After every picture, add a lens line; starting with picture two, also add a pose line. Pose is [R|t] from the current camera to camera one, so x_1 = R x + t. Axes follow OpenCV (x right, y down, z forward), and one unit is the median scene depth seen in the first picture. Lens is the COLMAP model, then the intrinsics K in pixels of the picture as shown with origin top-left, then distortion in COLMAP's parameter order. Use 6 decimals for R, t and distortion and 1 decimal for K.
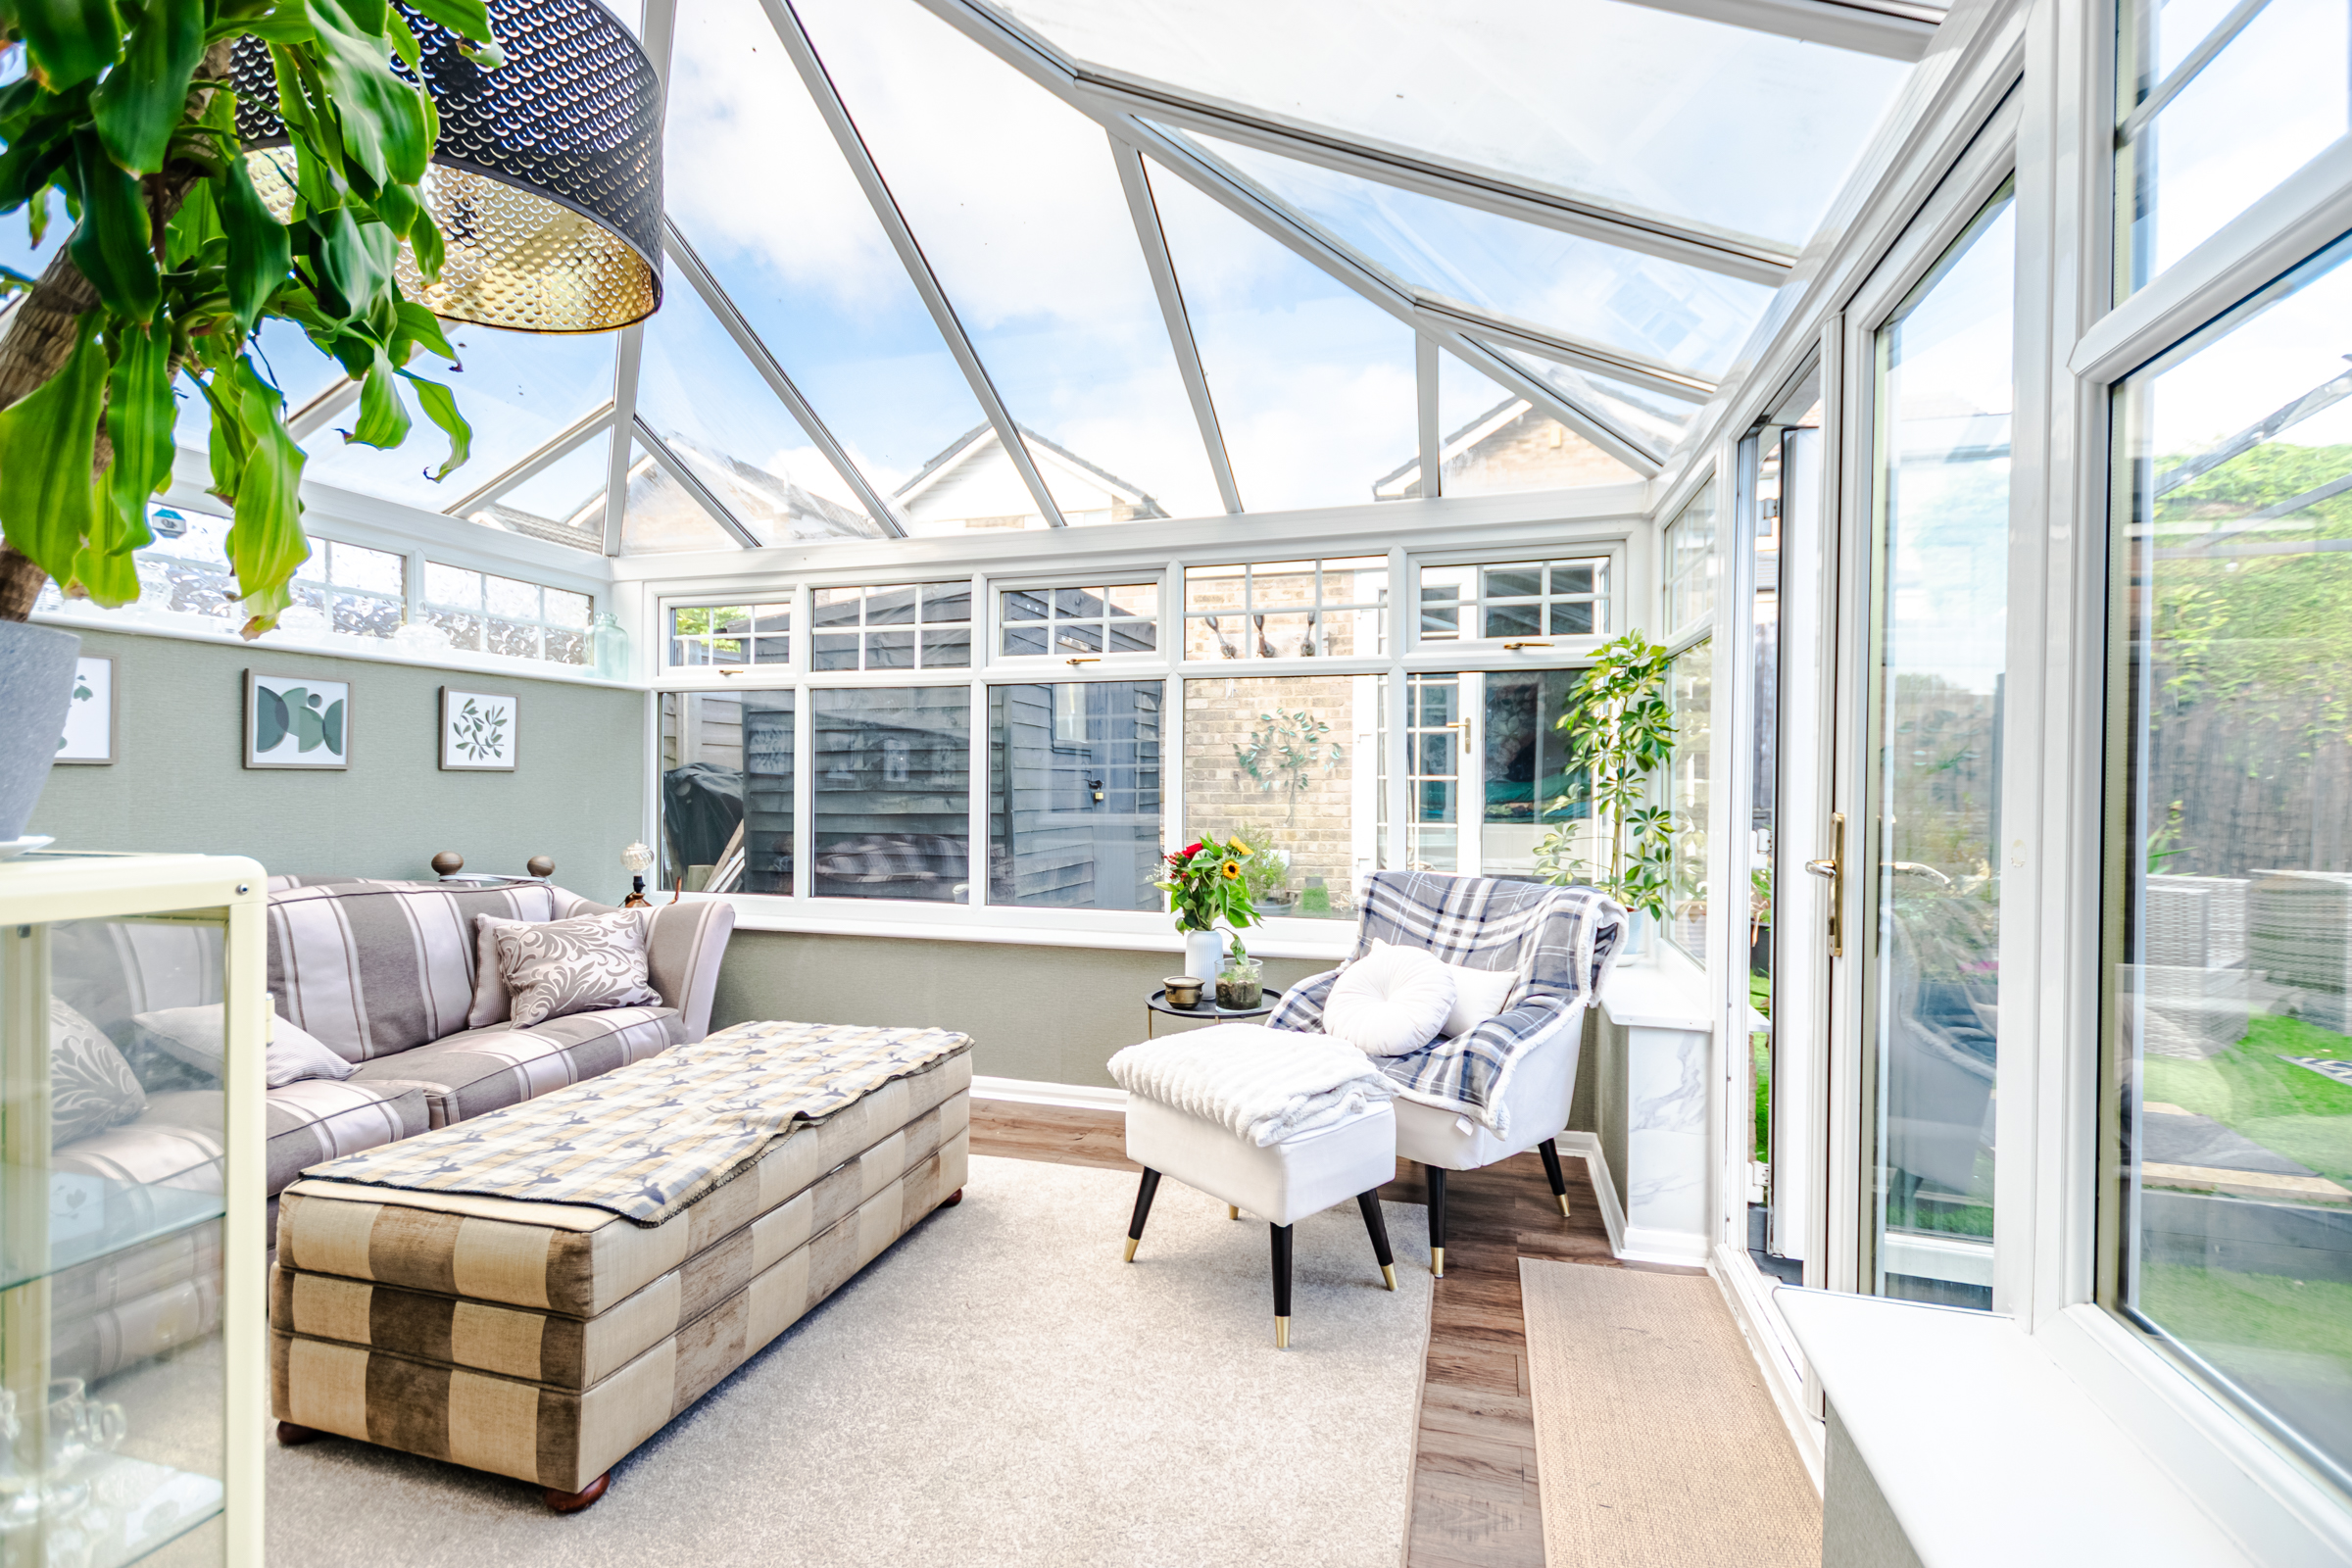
lens RADIAL K [[1016.4, 0, 1184.3], [0, 1016.4, 786.4], [0, 0, 1]] dist [-0.002034, -0.000639]
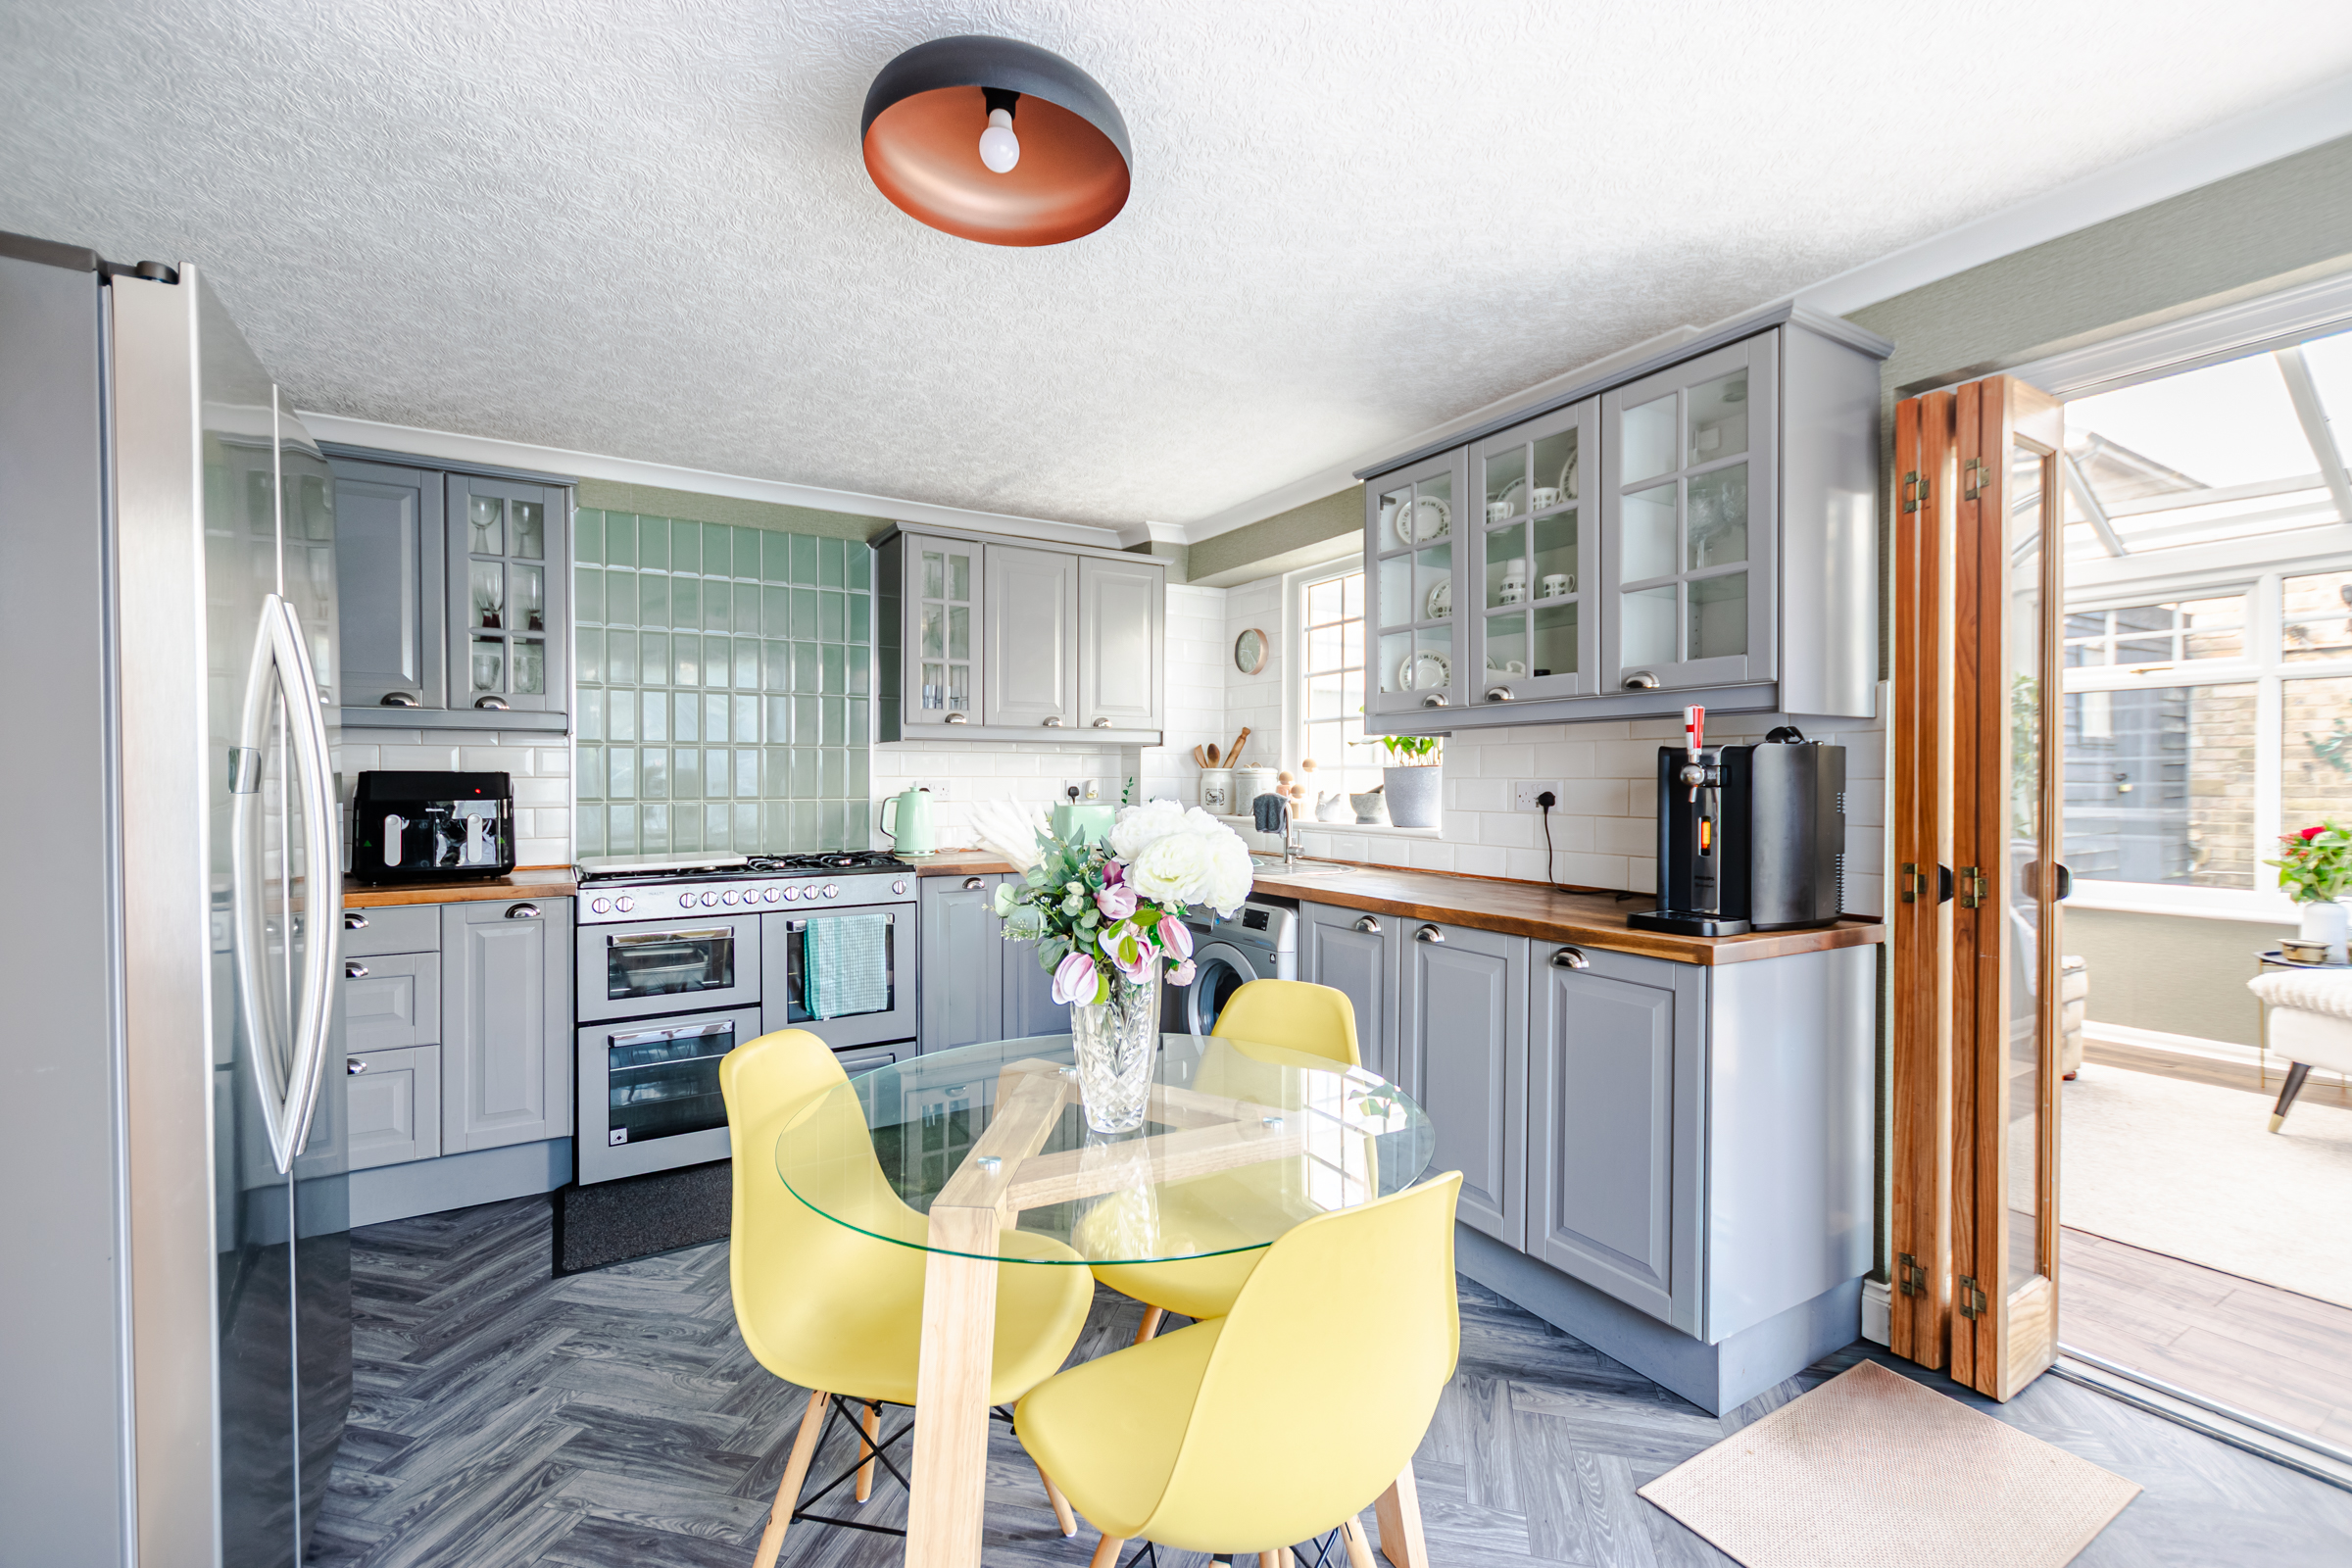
lens RADIAL K [[1016.4, 0, 1182.4], [0, 1016.4, 787.5], [0, 0, 1]] dist [-0.002034, -0.000639]
pose [[0.737539, 0.004325, -0.675291, -0.129104], [-0.000162, 0.999981, 0.006228, 0.003865], [0.675305, -0.004484, 0.737525, -0.571949]]
